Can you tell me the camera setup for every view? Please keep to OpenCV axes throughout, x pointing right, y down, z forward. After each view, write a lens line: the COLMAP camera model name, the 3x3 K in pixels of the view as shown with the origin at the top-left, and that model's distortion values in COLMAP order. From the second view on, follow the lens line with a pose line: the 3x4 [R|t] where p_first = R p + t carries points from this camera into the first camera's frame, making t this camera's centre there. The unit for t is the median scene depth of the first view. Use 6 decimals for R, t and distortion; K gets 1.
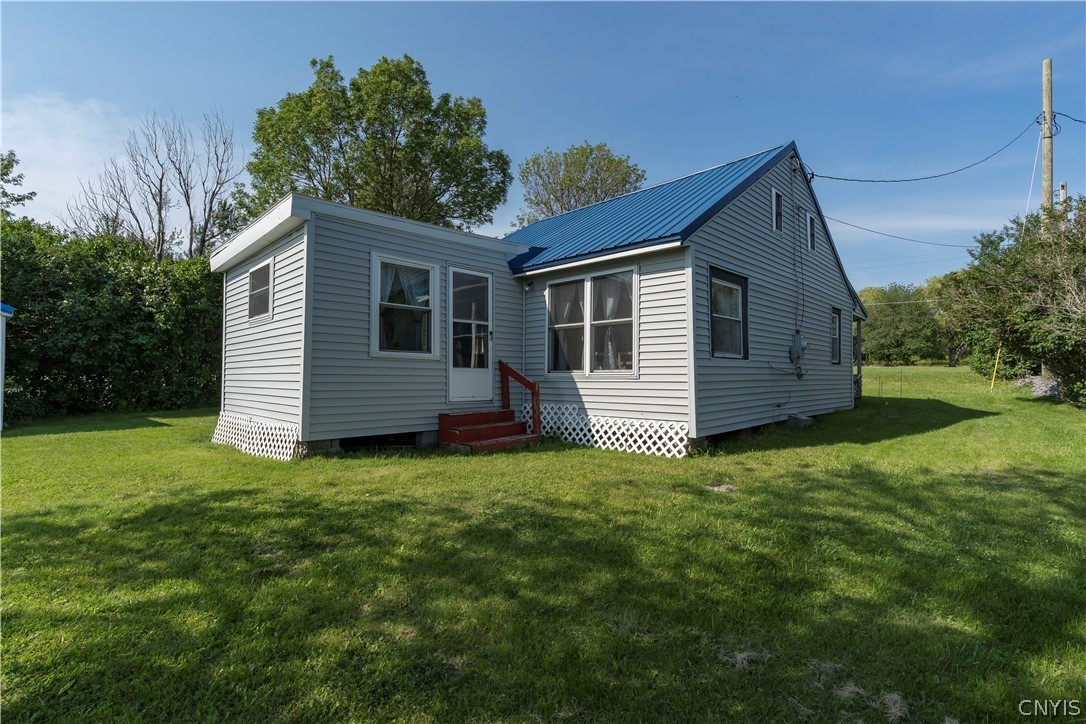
lens RADIAL K [[494.1, 0, 542.7], [0, 494.1, 376.9], [0, 0, 1]] dist [-0.002381, -0.000077]
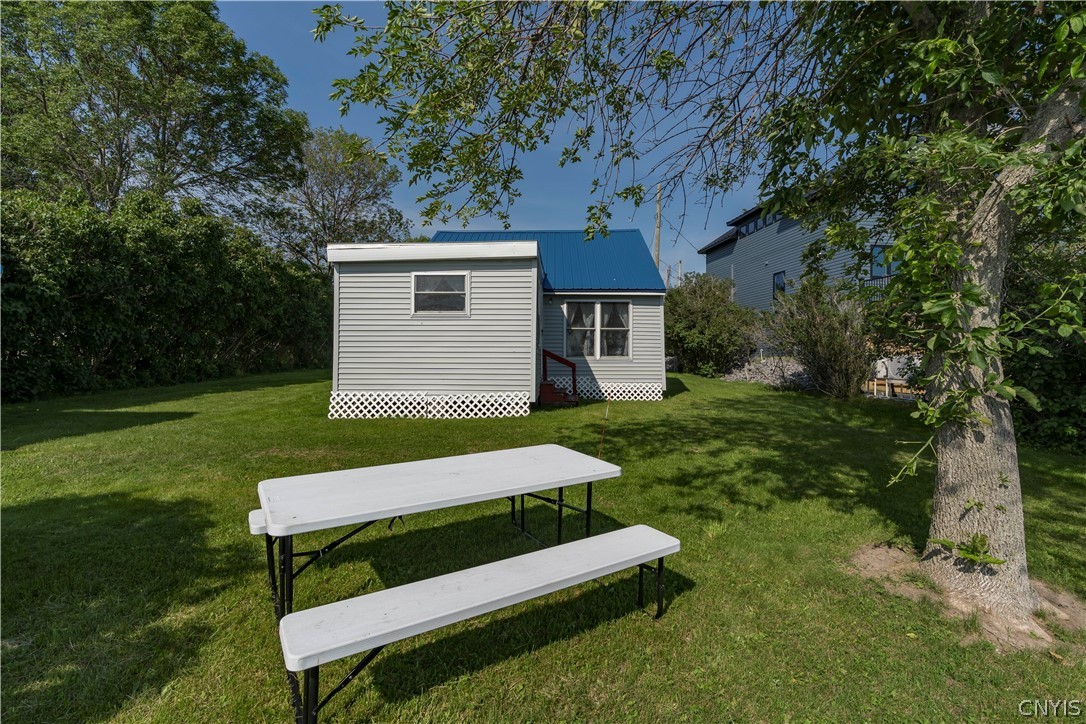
lens RADIAL K [[488.3, 0, 541.7], [0, 488.3, 352.7], [0, 0, 1]] dist [-0.004194, 0.000537]
pose [[0.725107, 0.011248, 0.688544, -1.216728], [-0.005834, 0.999931, -0.010191, -0.006216], [-0.688611, 0.003372, 0.725123, -0.090207]]
